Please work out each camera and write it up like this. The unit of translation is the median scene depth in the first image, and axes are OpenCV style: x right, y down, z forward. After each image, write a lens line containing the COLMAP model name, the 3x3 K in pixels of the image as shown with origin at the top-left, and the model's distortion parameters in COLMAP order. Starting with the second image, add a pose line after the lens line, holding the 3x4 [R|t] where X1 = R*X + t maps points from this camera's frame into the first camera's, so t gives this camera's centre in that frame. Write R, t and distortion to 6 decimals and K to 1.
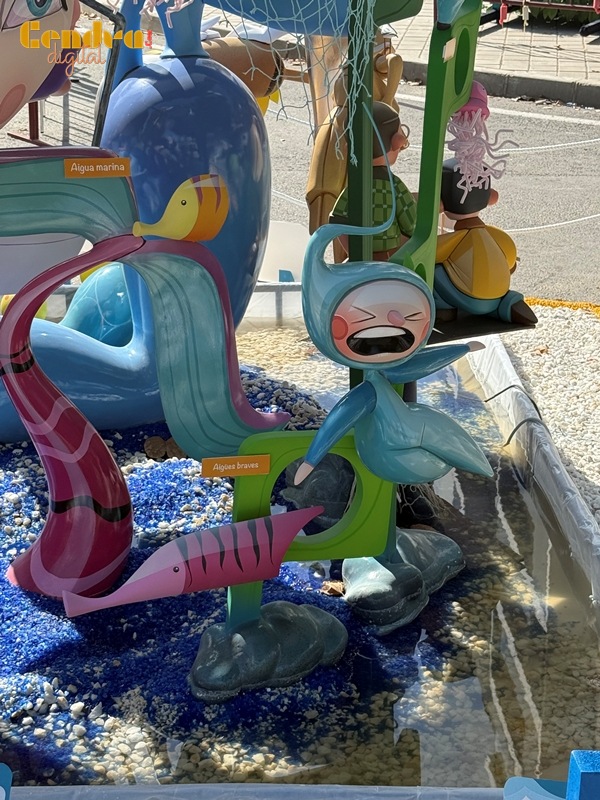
lens RADIAL K [[1544.8, 0, 300.0], [0, 1544.8, 400.0], [0, 0, 1]] dist [0.099143, 0.181204]
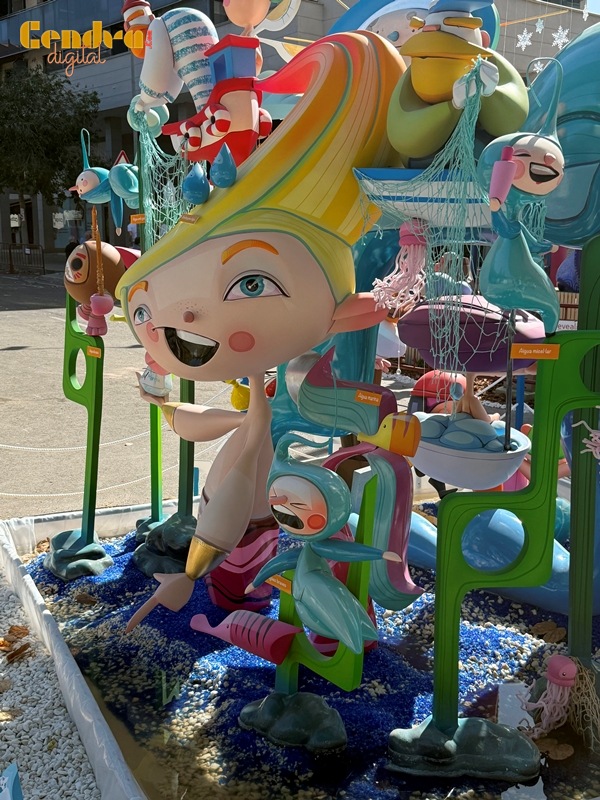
lens RADIAL K [[942.0, 0, 296.4], [0, 942.0, 388.1], [0, 0, 1]] dist [0.180615, -0.424203]
pose [[0.412960, 0.131143, -0.901258, 0.778915], [-0.315793, 0.948805, -0.006636, -0.136976], [0.854248, 0.287351, 0.433233, 0.532650]]
